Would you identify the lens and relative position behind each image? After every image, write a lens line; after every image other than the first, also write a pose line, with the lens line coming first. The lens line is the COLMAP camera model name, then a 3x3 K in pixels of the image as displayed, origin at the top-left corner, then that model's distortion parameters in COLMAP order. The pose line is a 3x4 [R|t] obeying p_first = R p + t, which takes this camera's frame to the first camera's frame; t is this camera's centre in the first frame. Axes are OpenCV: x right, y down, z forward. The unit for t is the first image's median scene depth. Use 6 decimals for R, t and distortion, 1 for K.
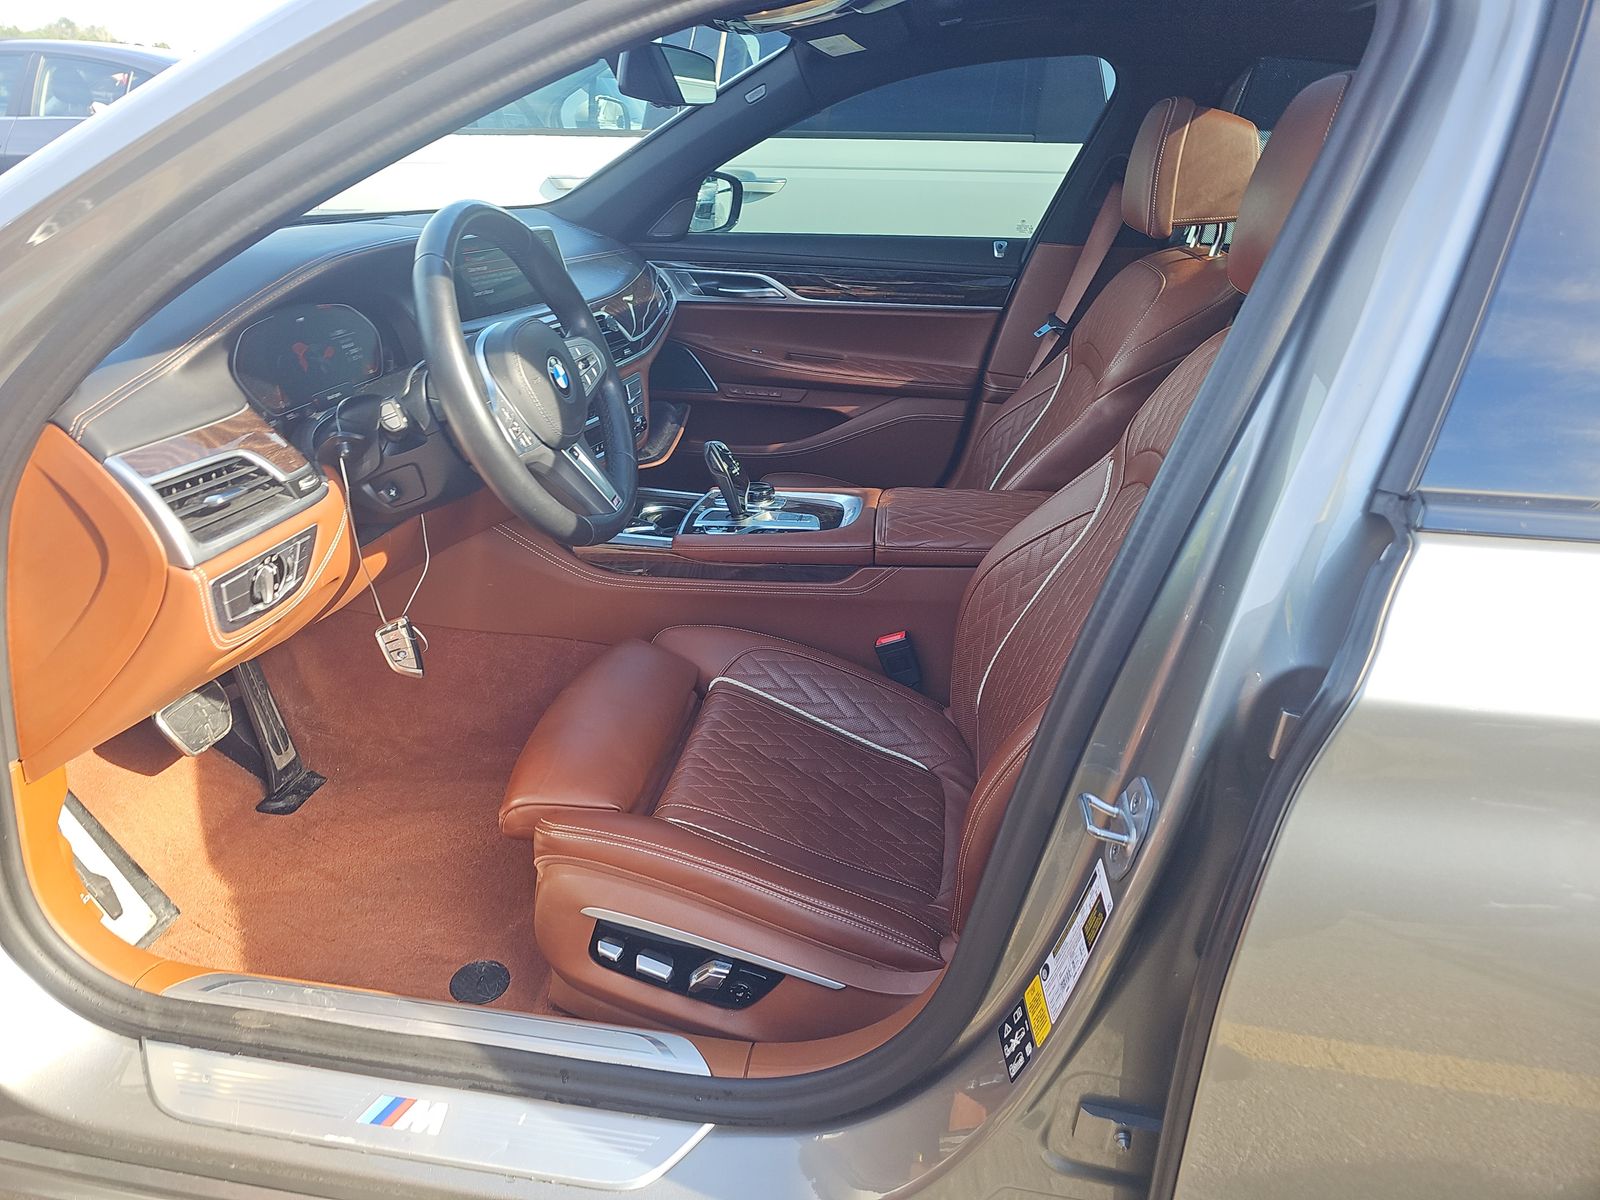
lens RADIAL K [[1085.4, 0, 793.7], [0, 1085.4, 588.6], [0, 0, 1]] dist [0.038642, -0.026259]
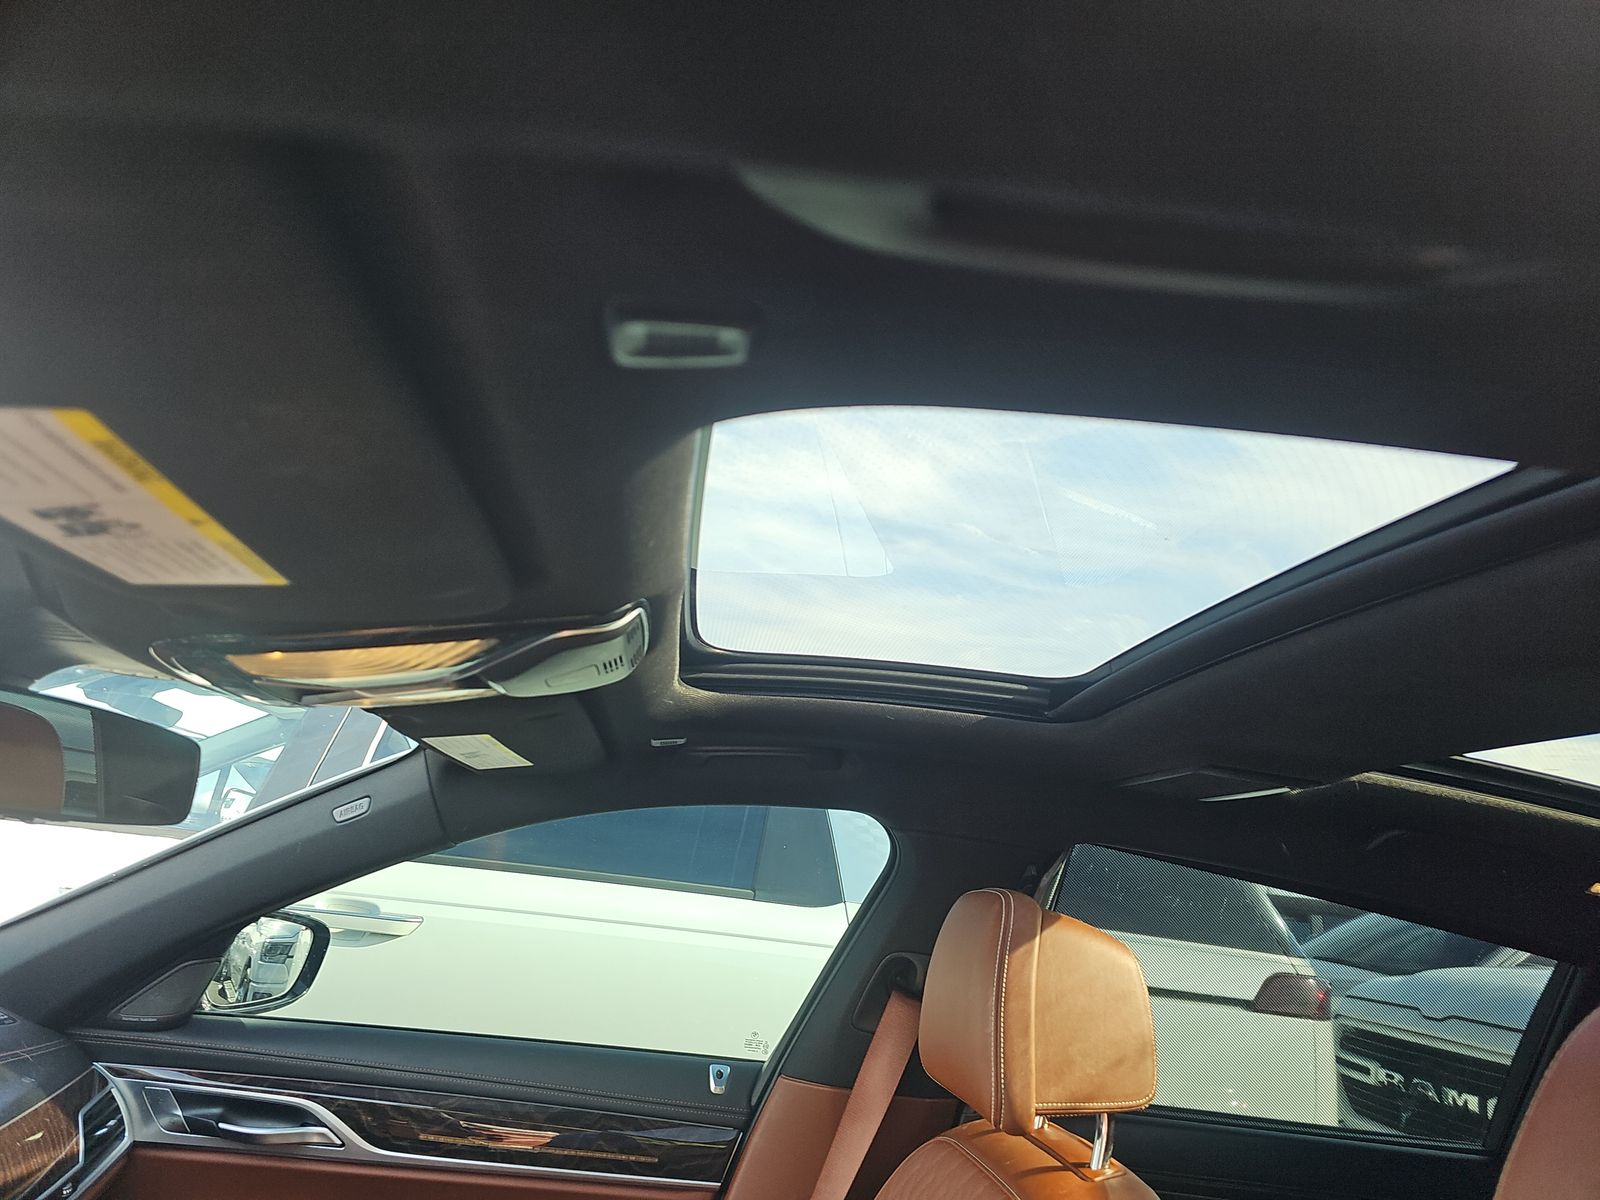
lens RADIAL K [[1085.4, 0, 797.3], [0, 1085.4, 594.0], [0, 0, 1]] dist [0.038642, -0.026259]
pose [[0.962603, 0.153784, 0.223038, 0.049075], [0.007310, 0.808231, -0.588820, -0.164982], [-0.270818, 0.568431, 0.776881, 0.339066]]
